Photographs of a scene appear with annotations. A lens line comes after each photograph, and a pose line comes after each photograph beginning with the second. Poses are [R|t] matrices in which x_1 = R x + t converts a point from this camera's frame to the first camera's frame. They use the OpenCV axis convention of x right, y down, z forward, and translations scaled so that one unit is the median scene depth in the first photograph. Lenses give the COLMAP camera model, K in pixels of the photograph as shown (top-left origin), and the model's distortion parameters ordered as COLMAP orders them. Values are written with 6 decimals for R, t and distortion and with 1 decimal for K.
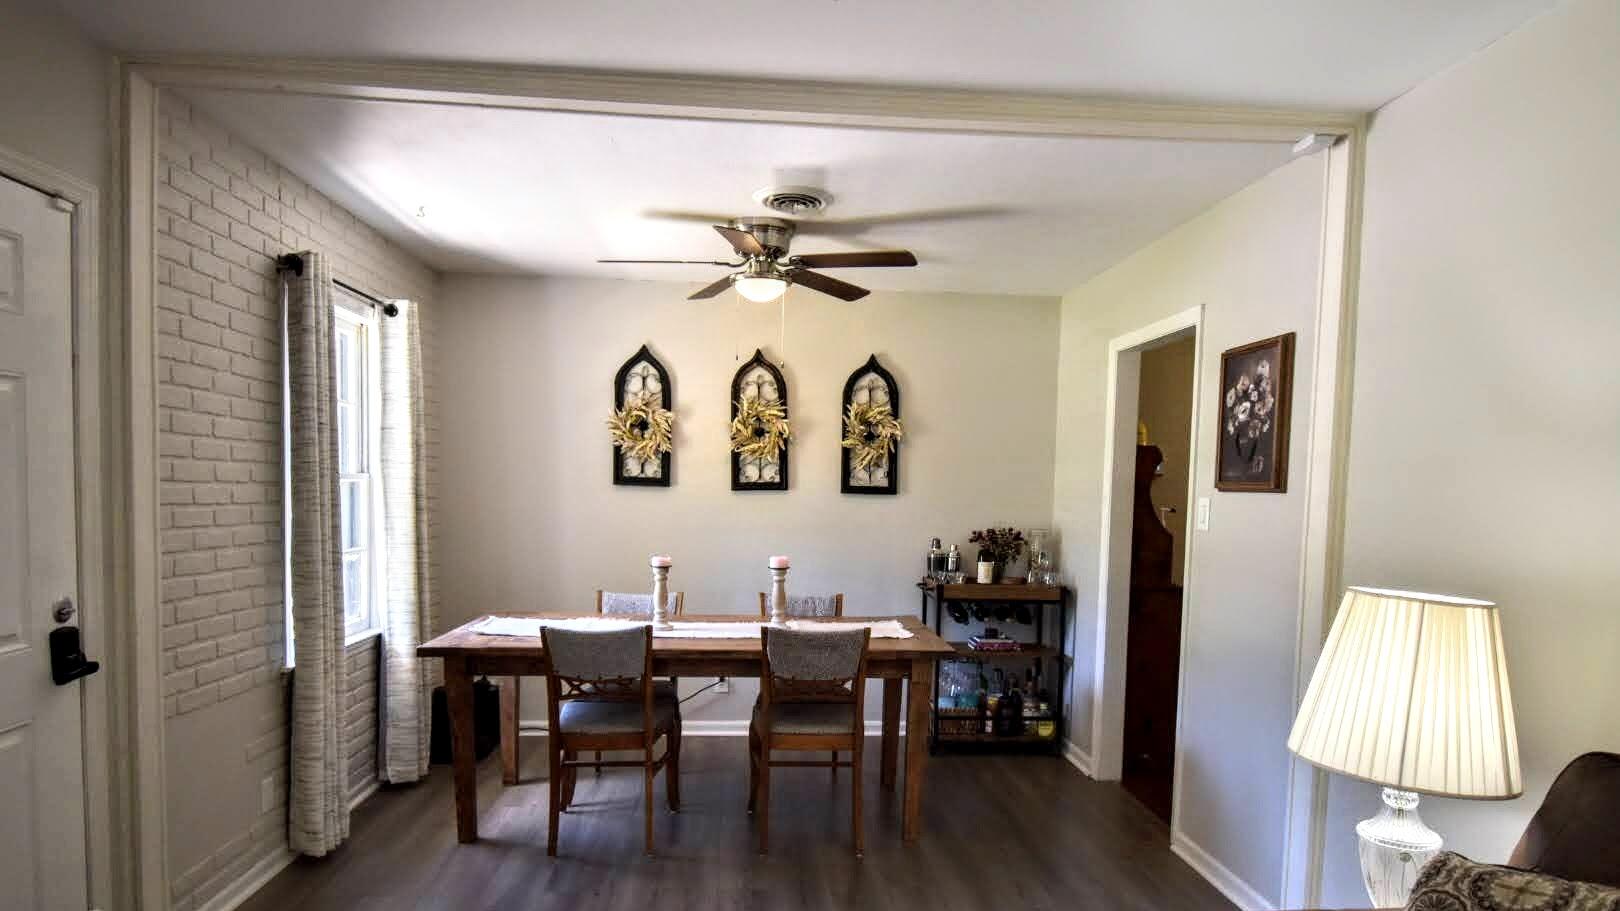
lens RADIAL K [[913.8, 0, 811.3], [0, 913.8, 539.4], [0, 0, 1]] dist [-0.014710, -0.002221]
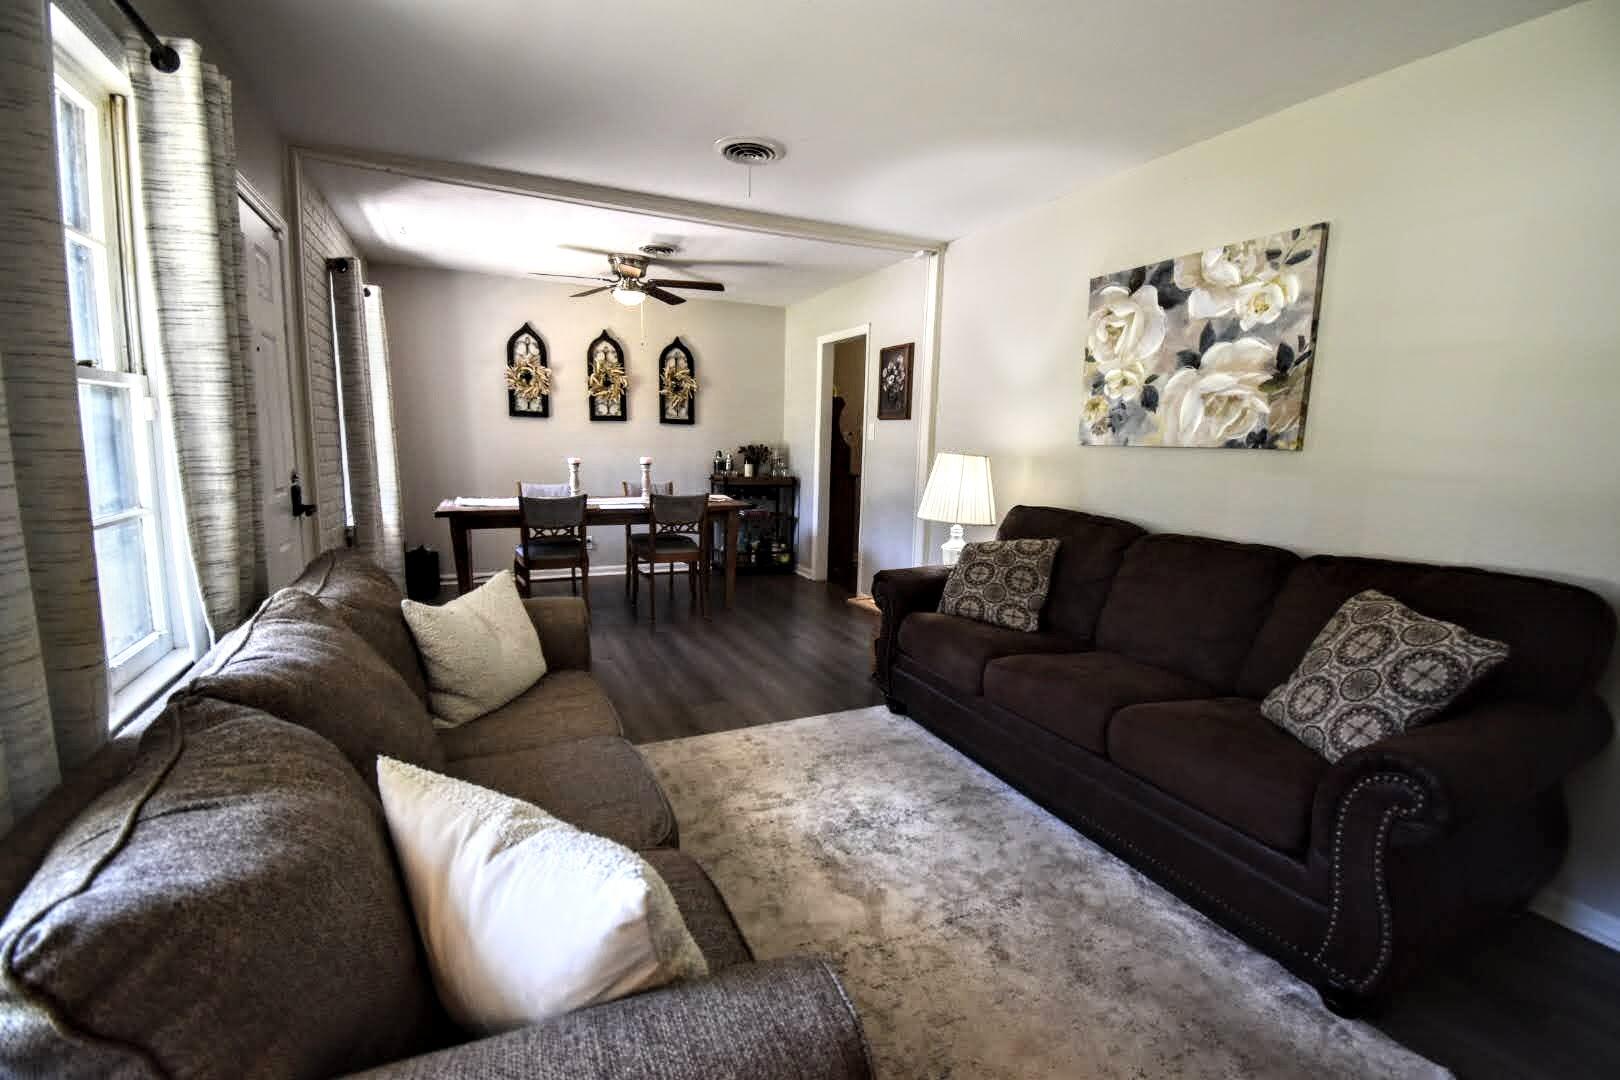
lens RADIAL K [[715.7, 0, 808.8], [0, 715.7, 537.5], [0, 0, 1]] dist [-0.016508, -0.000811]
pose [[0.933344, -0.046051, 0.356017, -0.193622], [0.014754, 0.995821, 0.090130, 0.043595], [-0.358680, -0.078870, 0.930123, -0.307772]]
